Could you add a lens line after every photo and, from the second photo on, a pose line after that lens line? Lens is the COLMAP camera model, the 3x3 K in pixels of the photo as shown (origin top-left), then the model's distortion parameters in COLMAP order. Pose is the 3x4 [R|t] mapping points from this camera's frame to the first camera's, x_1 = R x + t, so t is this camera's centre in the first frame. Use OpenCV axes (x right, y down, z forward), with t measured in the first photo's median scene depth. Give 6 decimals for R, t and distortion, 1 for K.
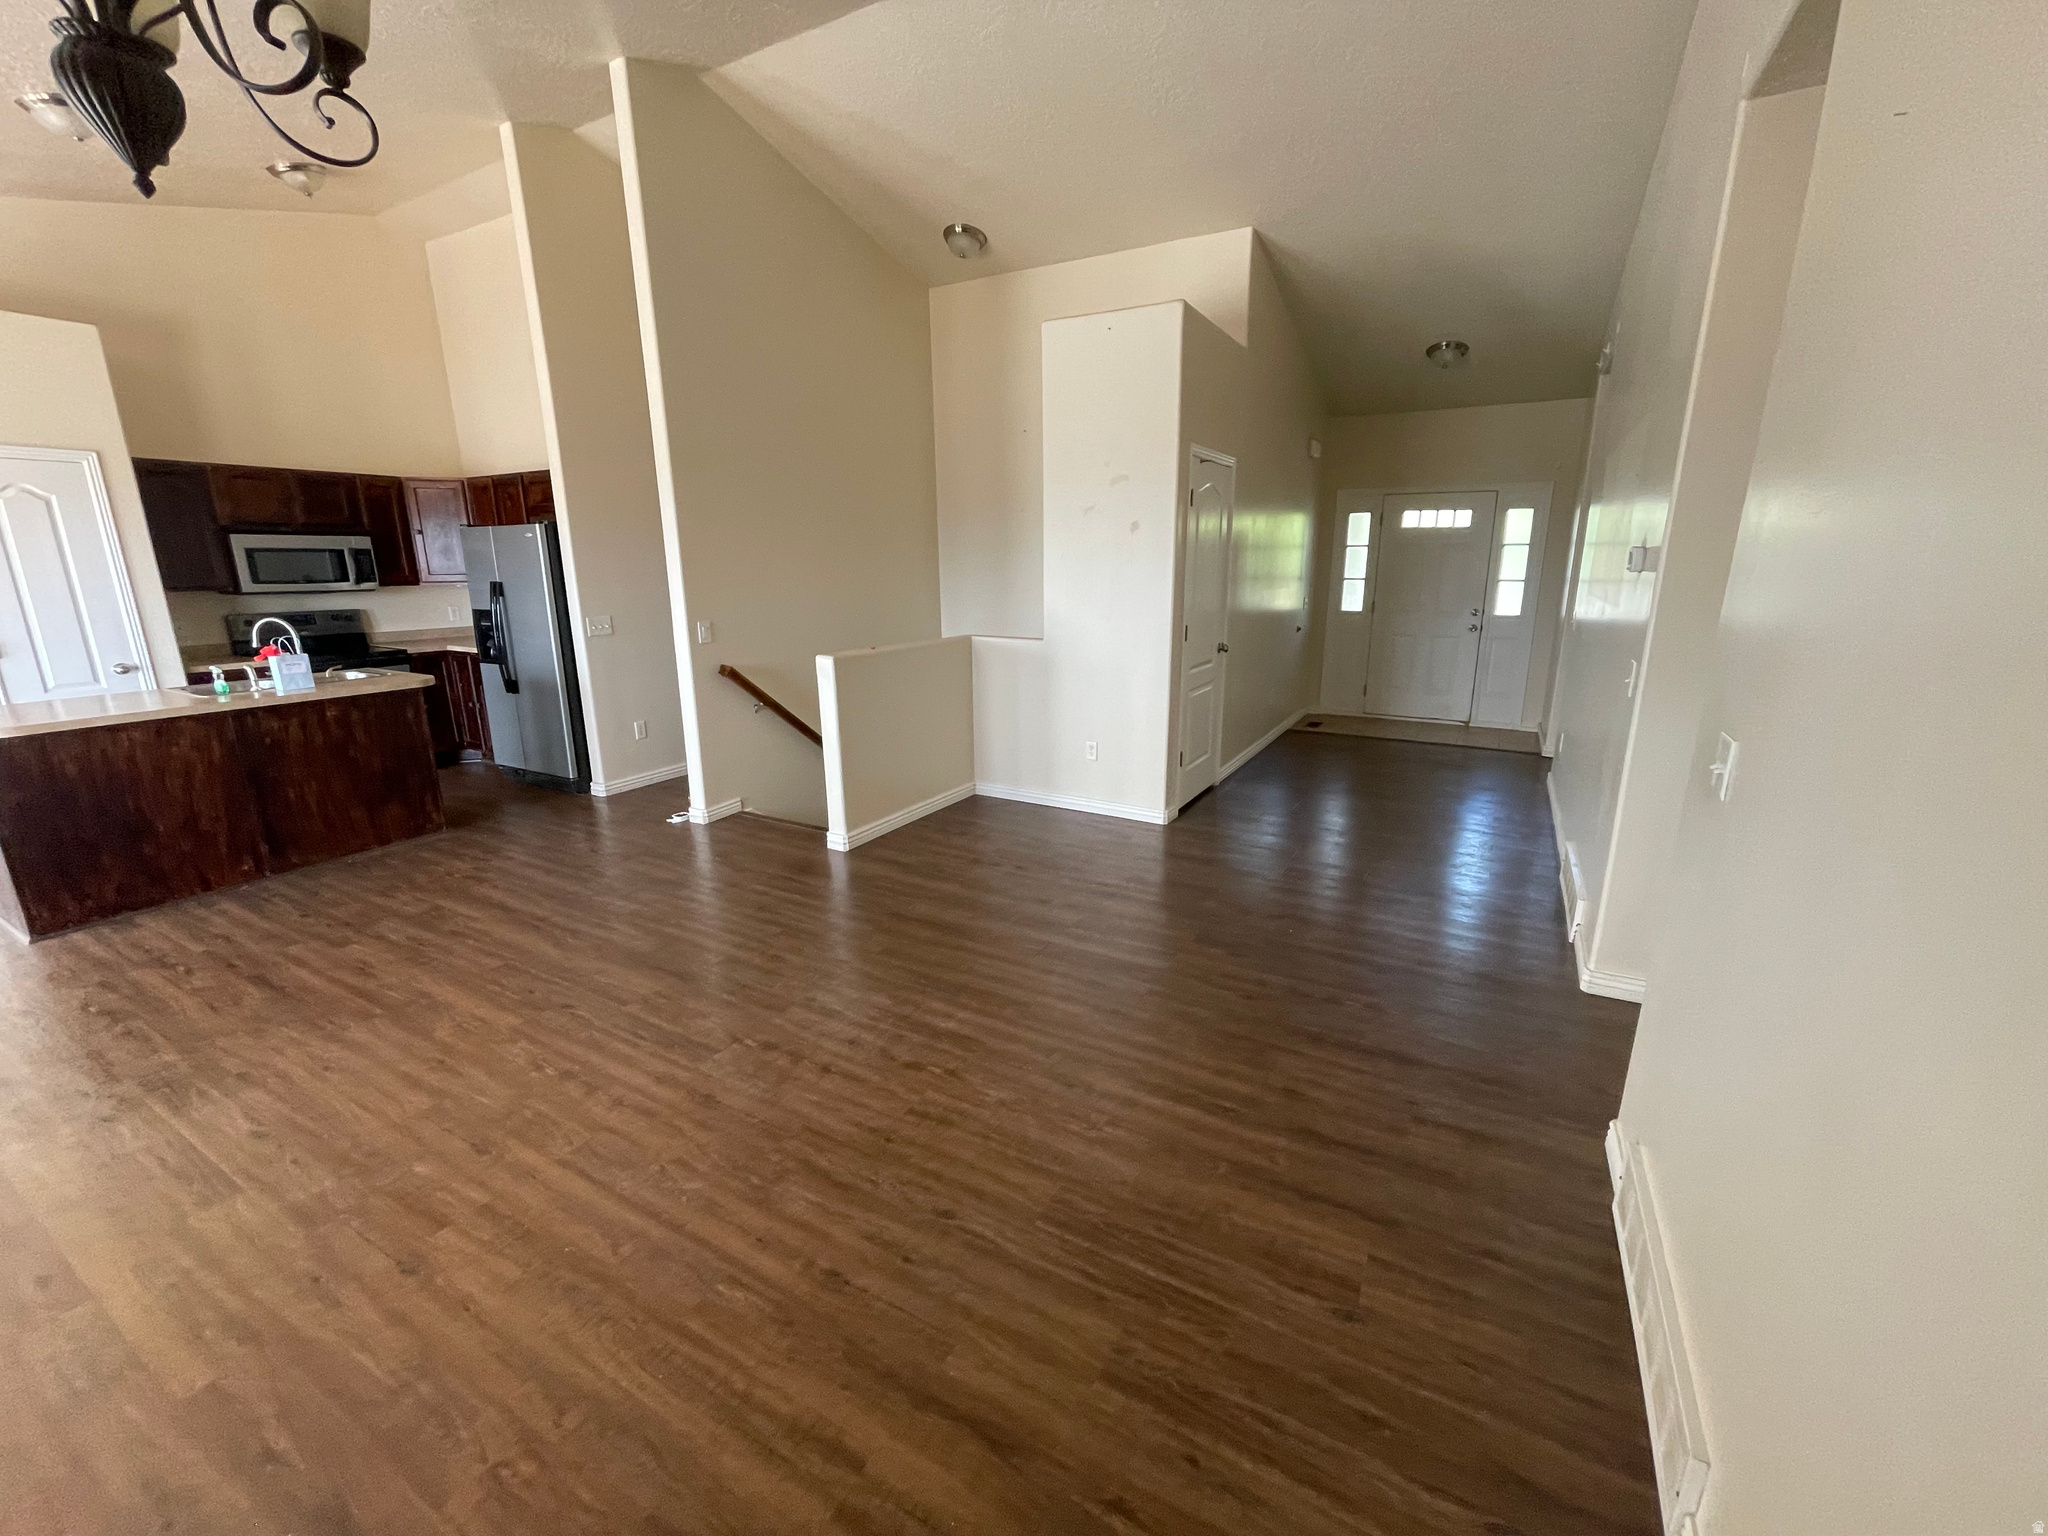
lens RADIAL K [[827.3, 0, 1024.4], [0, 827.3, 760.1], [0, 0, 1]] dist [-0.003056, 0.000128]
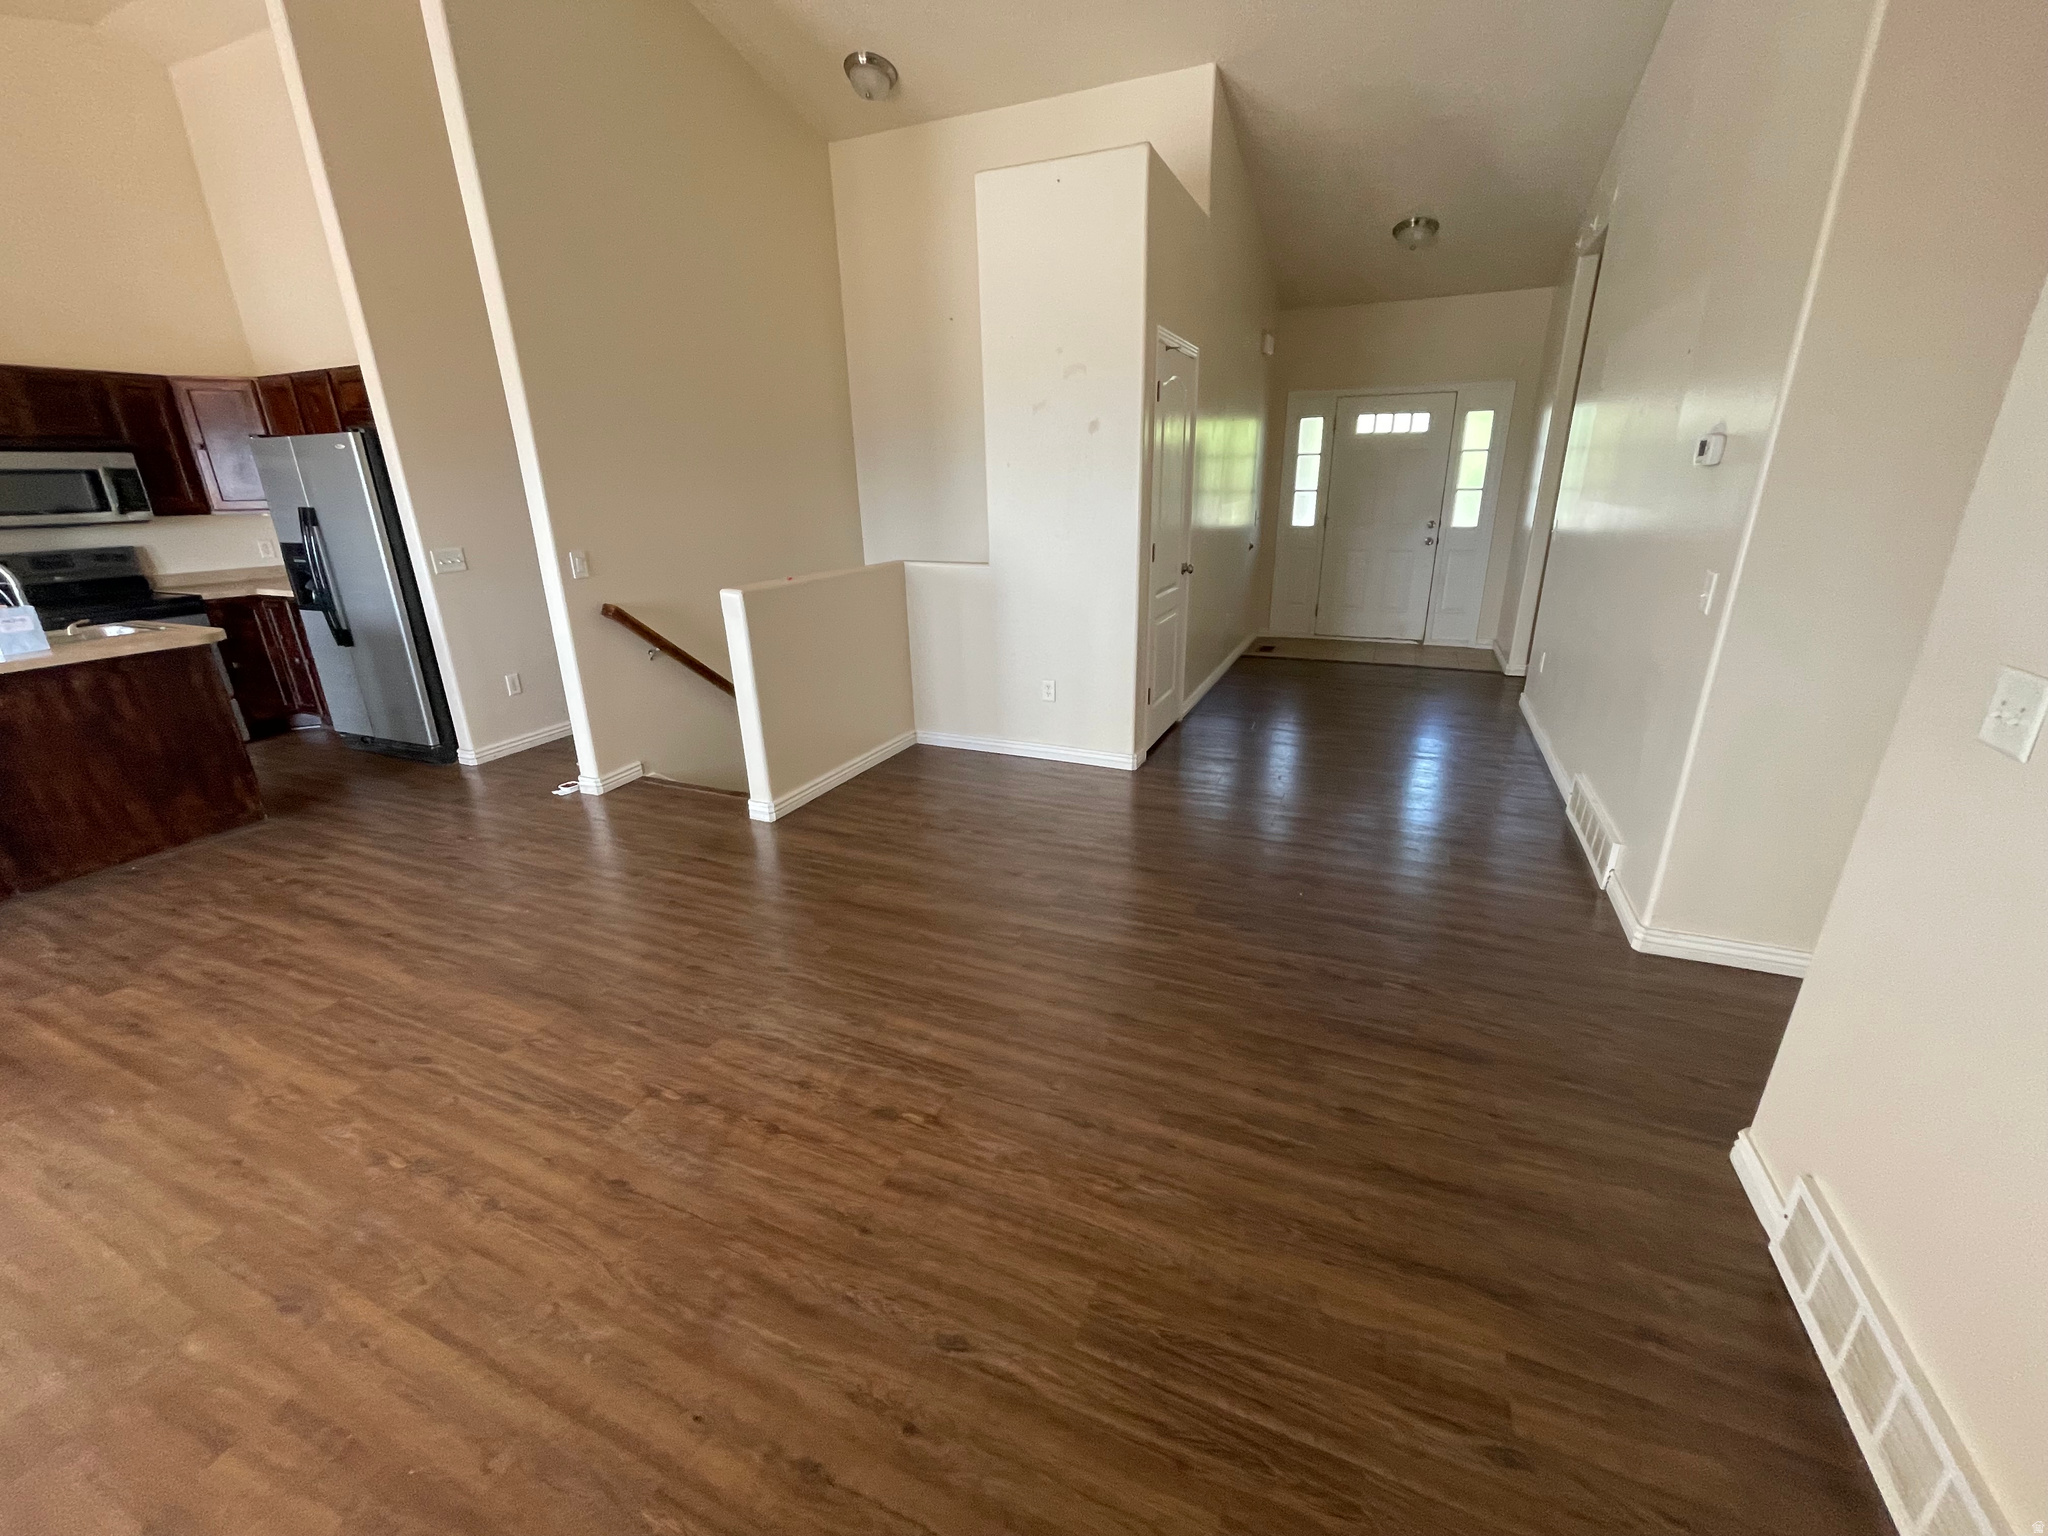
lens RADIAL K [[831.6, 0, 1024.0], [0, 831.6, 758.7], [0, 0, 1]] dist [-0.010536, 0.008620]
pose [[0.994588, -0.045899, 0.093204, -0.038439], [0.037851, 0.995545, 0.086357, -0.020265], [-0.096753, -0.082362, 0.991895, 0.144793]]
